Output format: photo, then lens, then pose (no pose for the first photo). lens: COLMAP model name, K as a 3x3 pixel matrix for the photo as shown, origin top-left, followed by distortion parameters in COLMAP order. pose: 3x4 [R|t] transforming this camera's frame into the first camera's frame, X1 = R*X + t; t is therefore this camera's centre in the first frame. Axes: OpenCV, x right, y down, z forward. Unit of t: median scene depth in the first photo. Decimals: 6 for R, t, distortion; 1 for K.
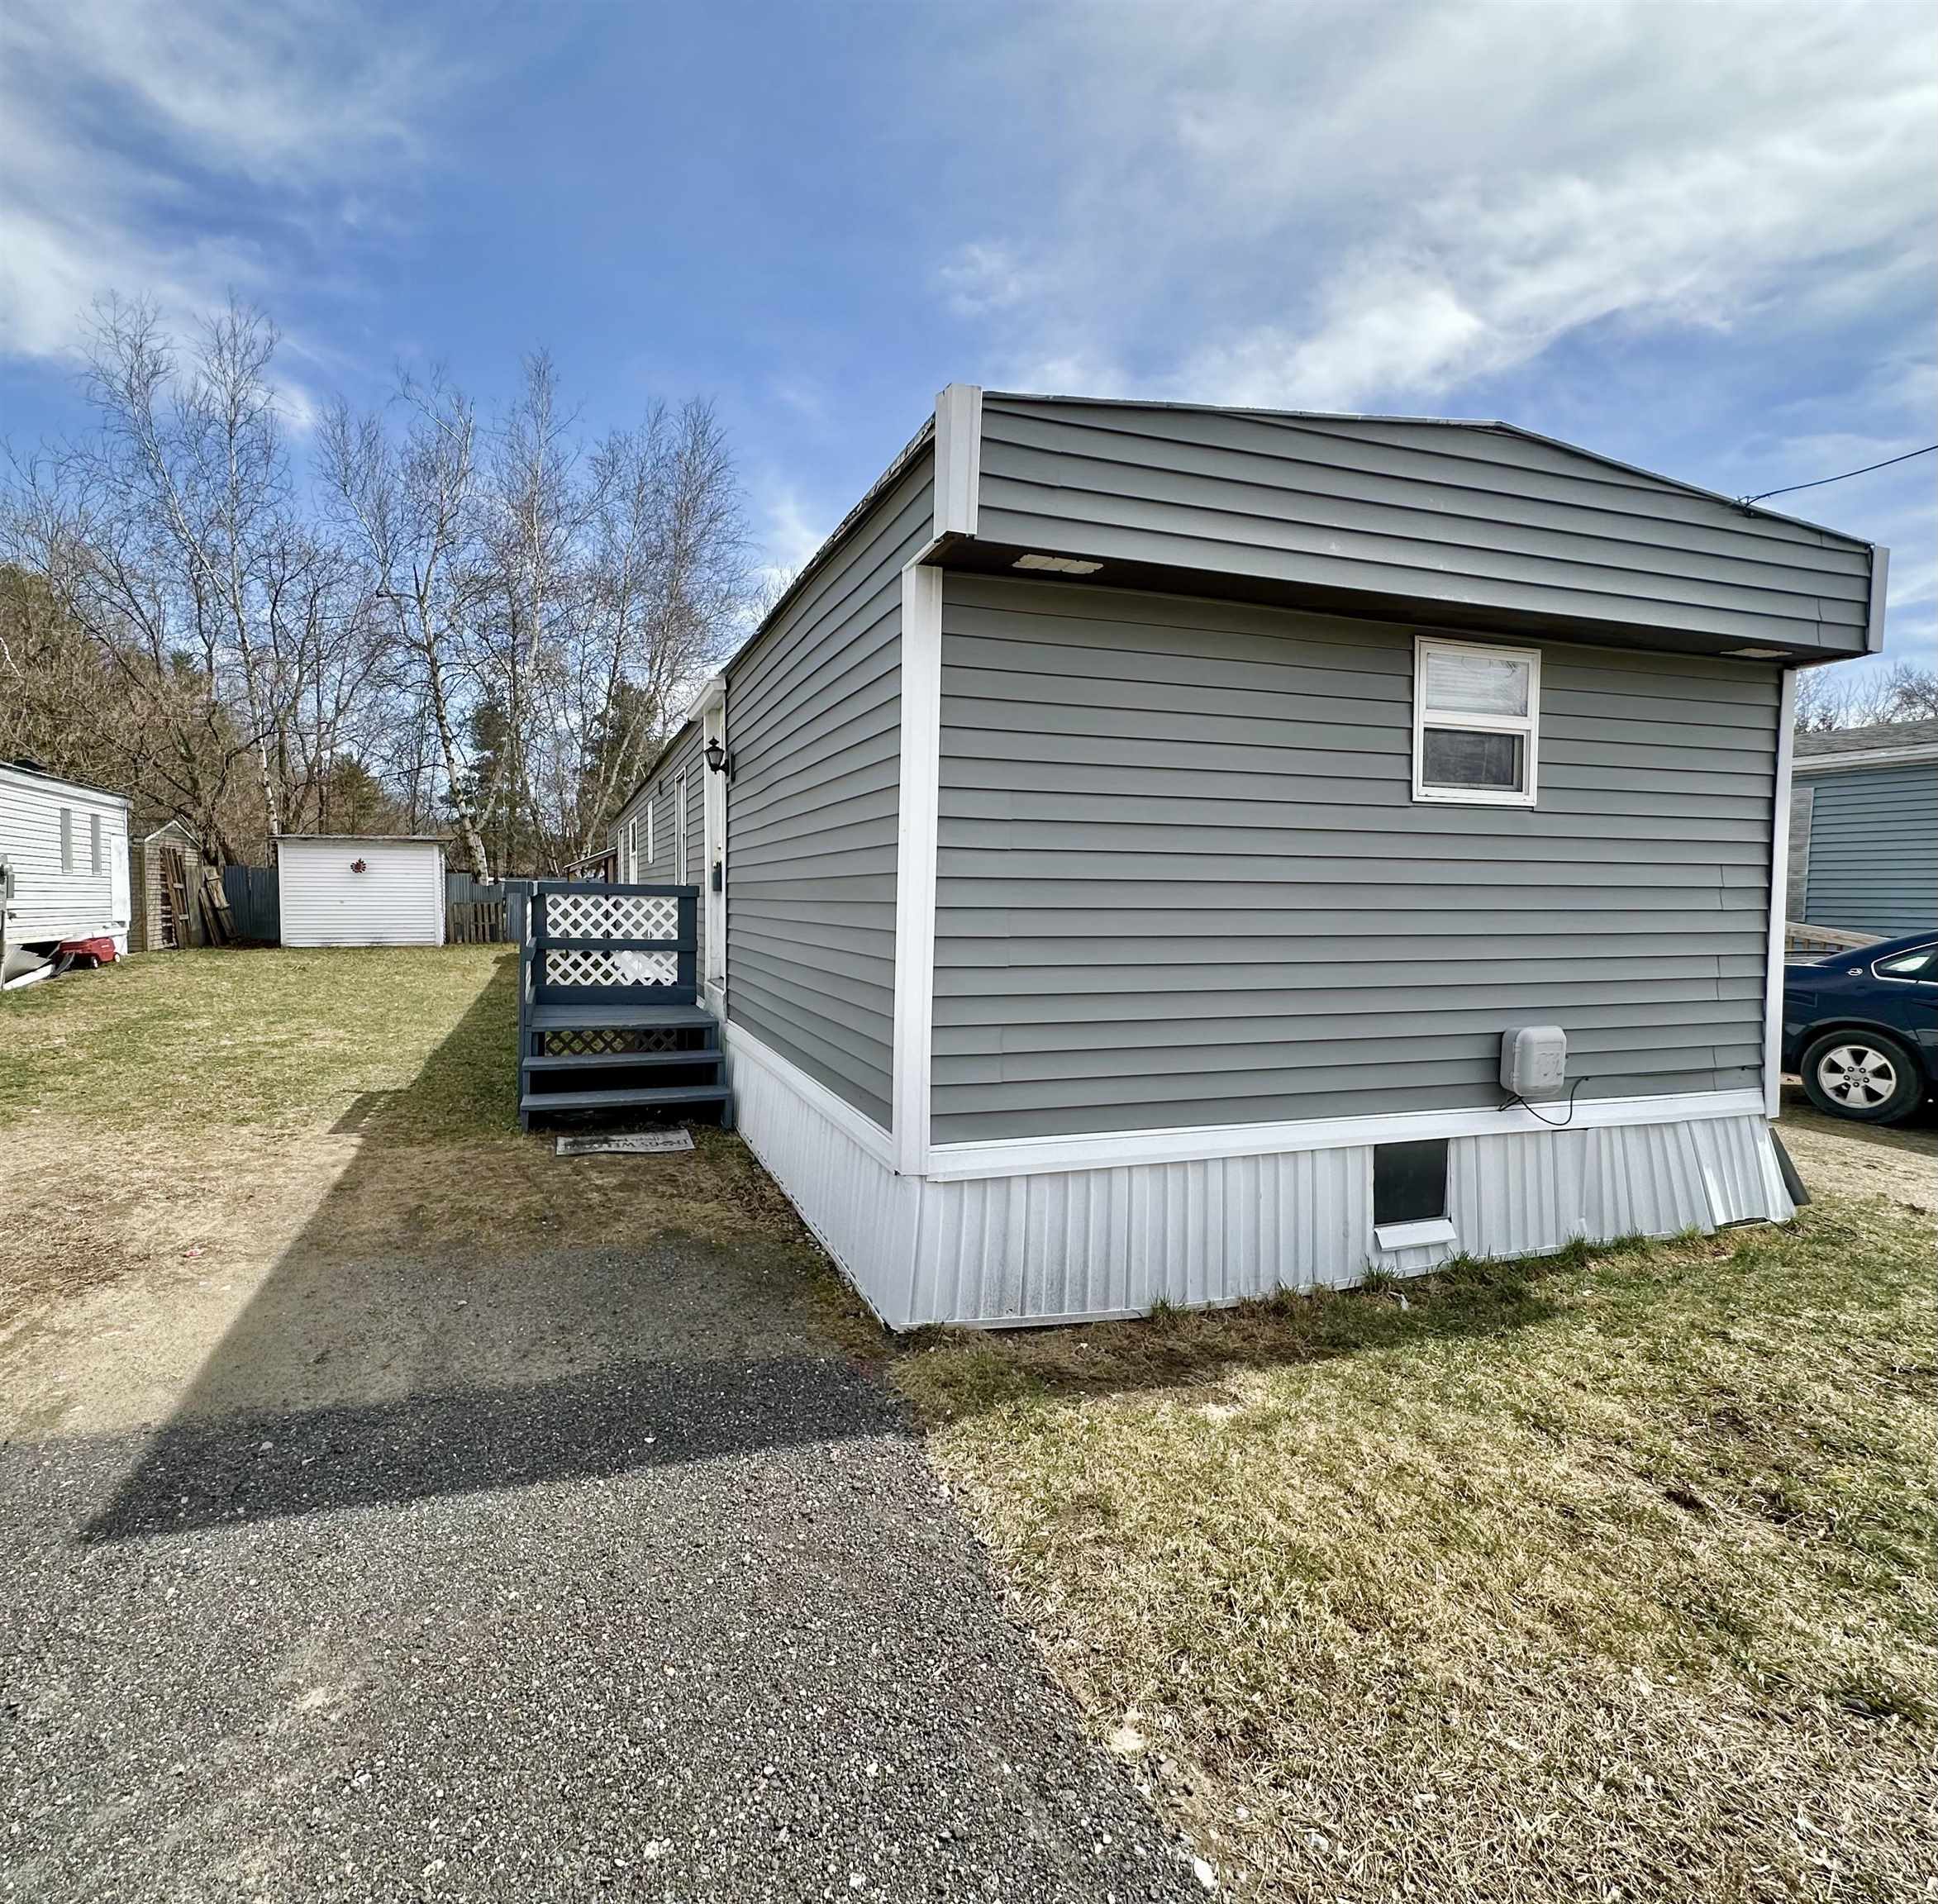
lens RADIAL K [[1012.7, 0, 874.3], [0, 1012.7, 944.4], [0, 0, 1]] dist [-0.008797, 0.003468]
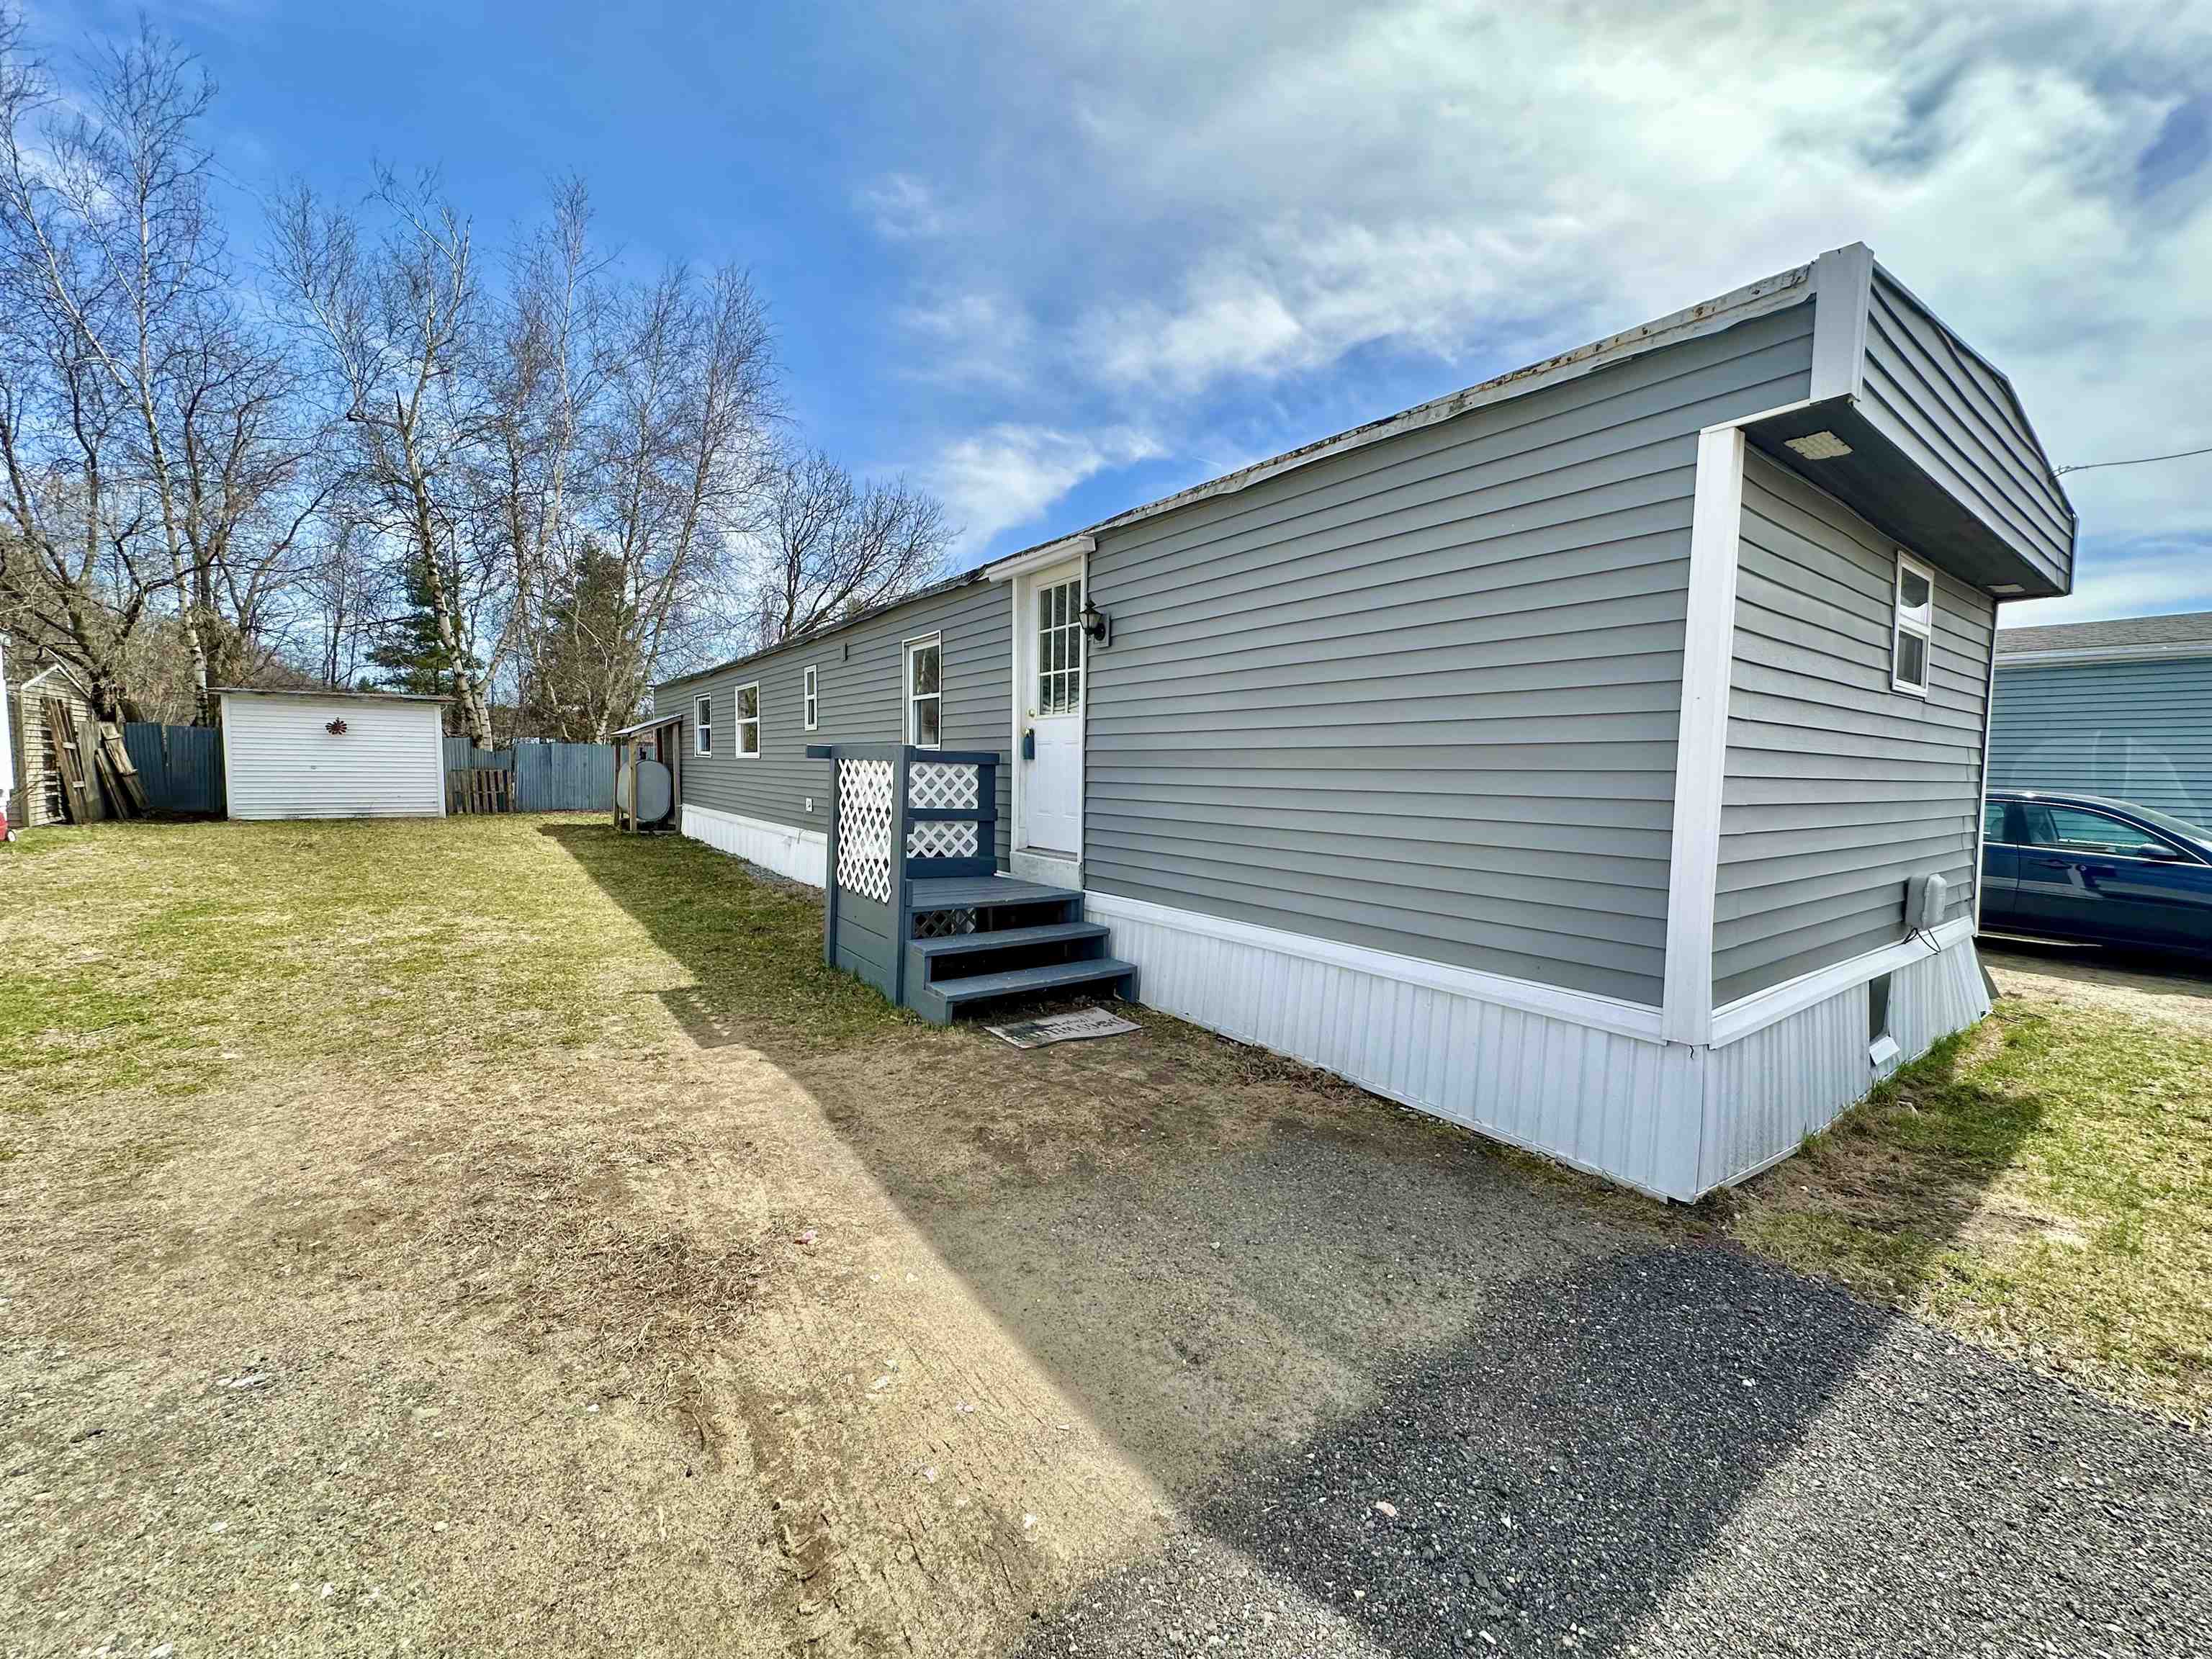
lens RADIAL K [[879.8, 0, 1114.3], [0, 879.8, 827.5], [0, 0, 1]] dist [-0.000912, -0.000709]
pose [[0.945322, -0.013354, 0.325864, -0.135224], [0.006920, 0.999758, 0.020897, -0.001448], [-0.326064, -0.017499, 0.945186, 0.064457]]
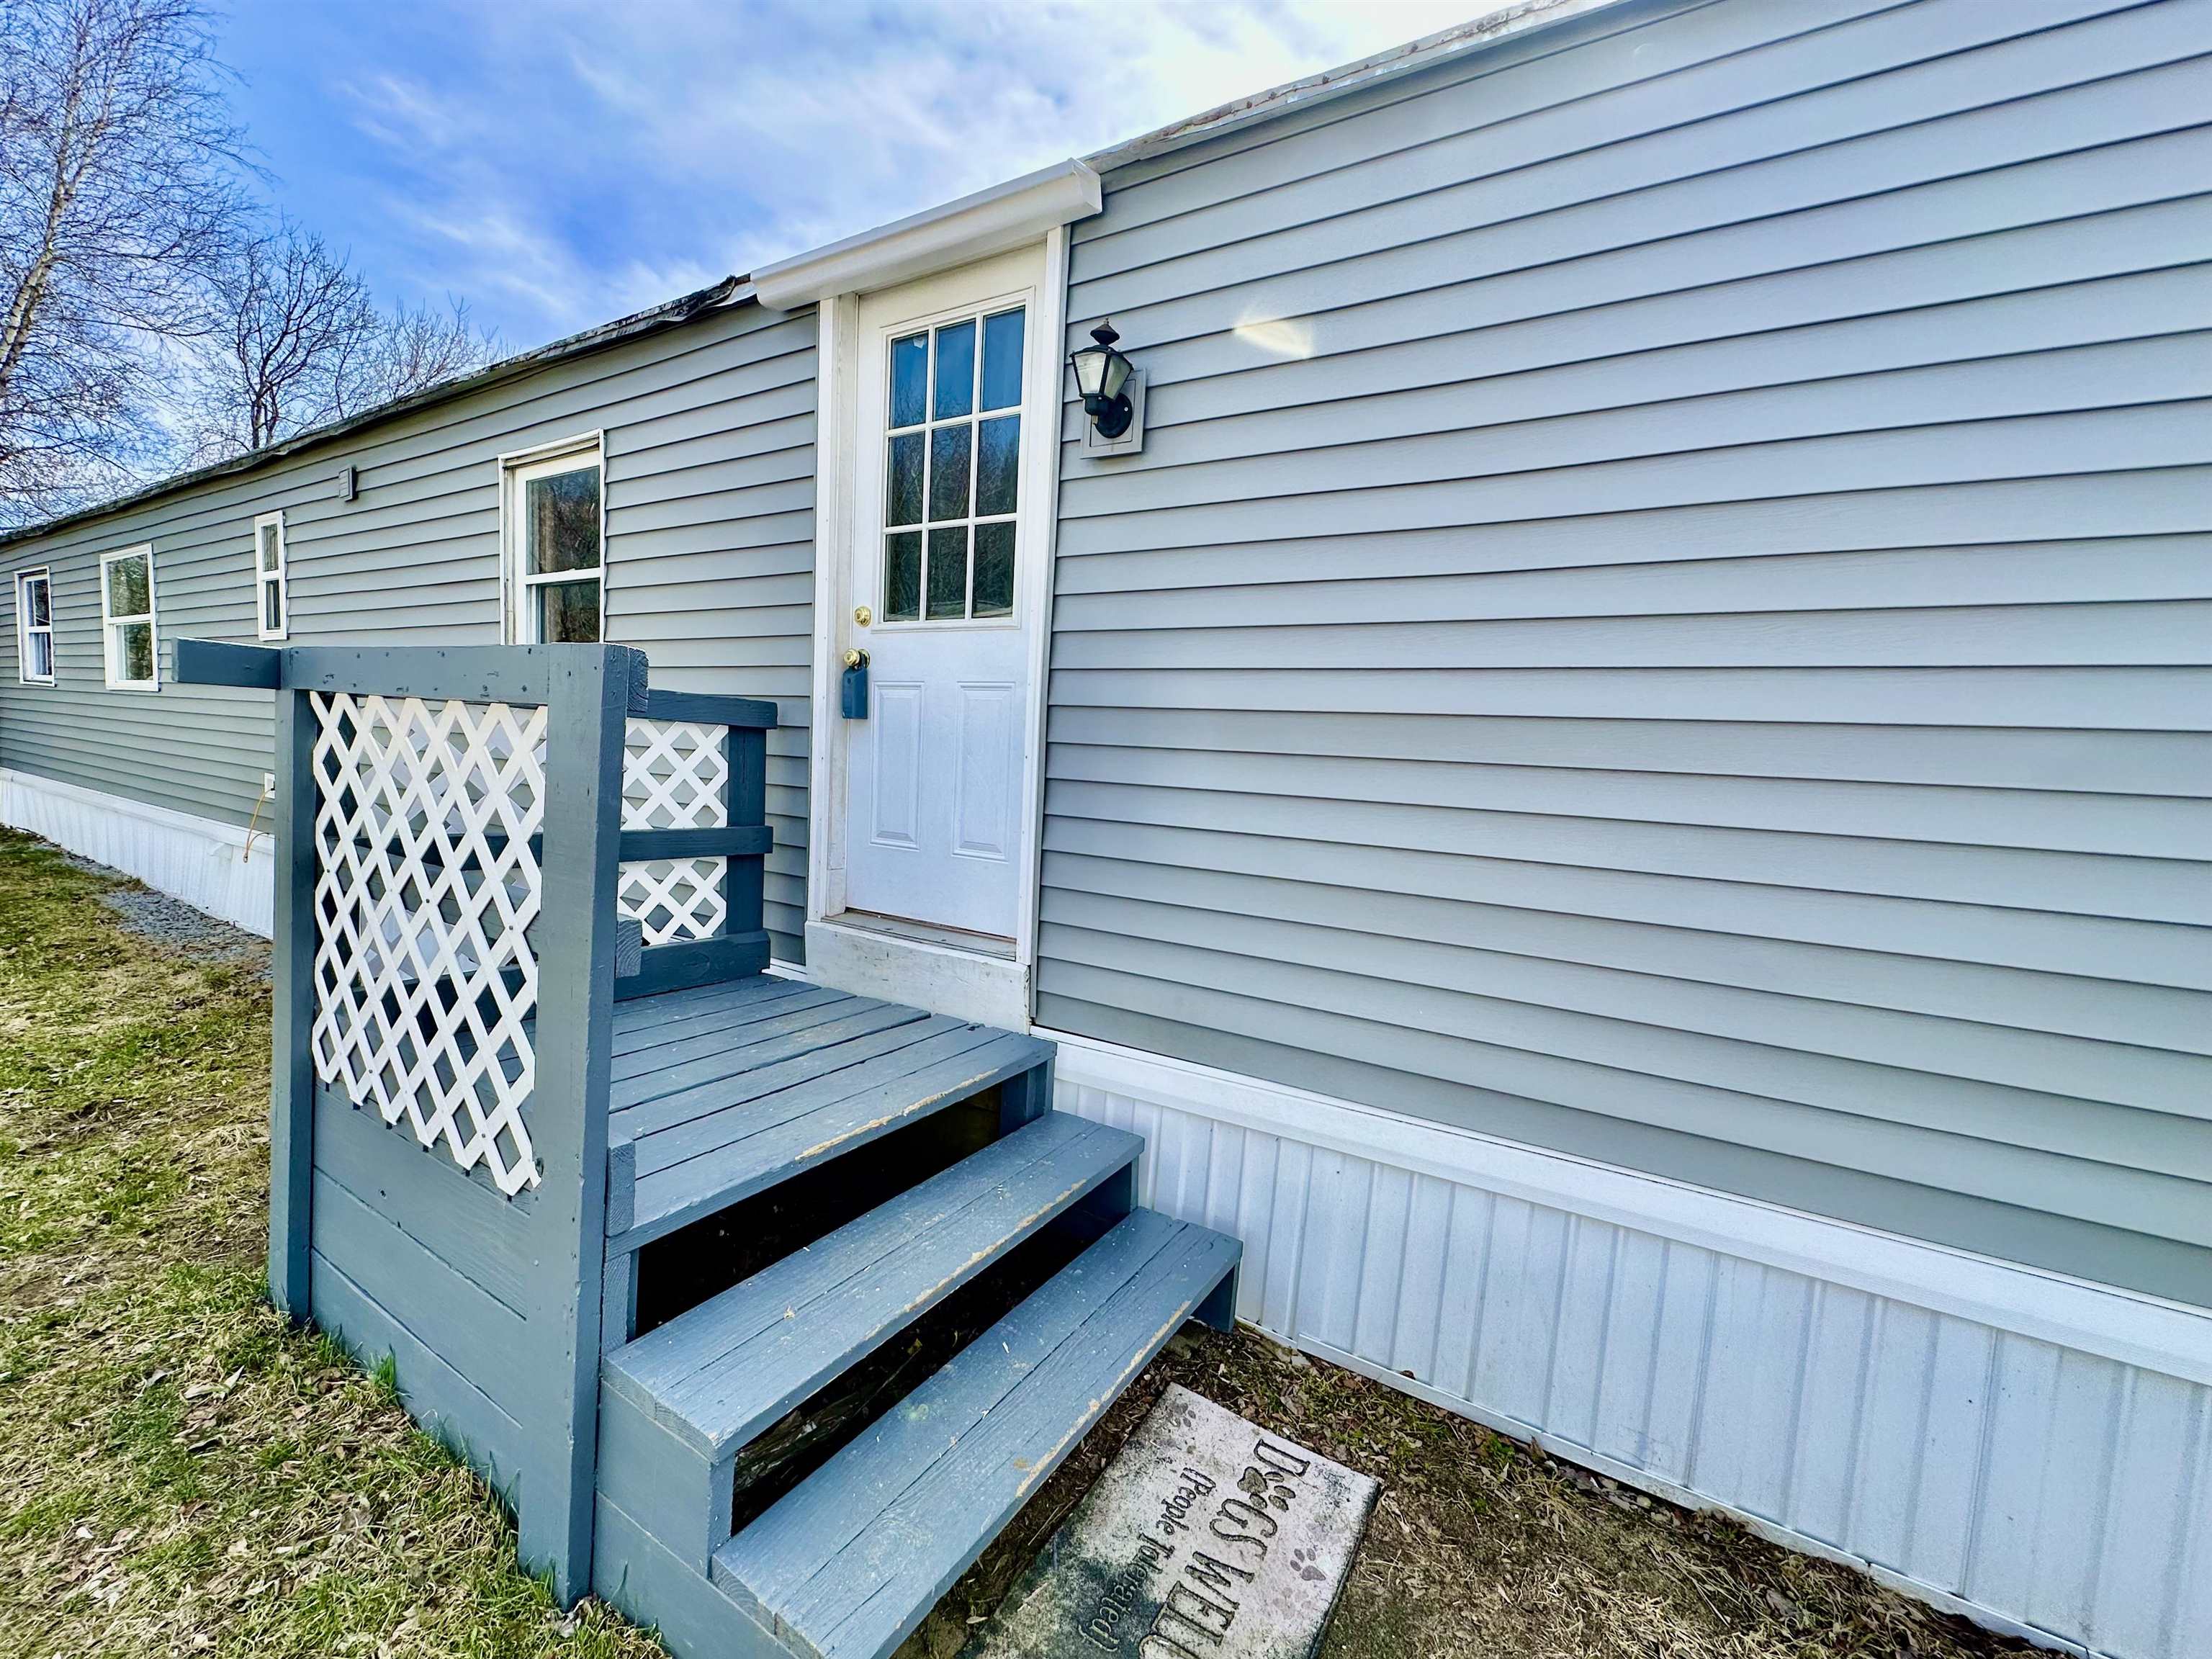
lens RADIAL K [[879.8, 0, 1108.1], [0, 879.8, 825.0], [0, 0, 1]] dist [-0.000912, -0.000709]
pose [[0.743013, -0.024987, 0.668810, -0.126073], [-0.012857, 0.998586, 0.051591, -0.010451], [-0.669154, -0.046932, 0.741641, 0.243812]]
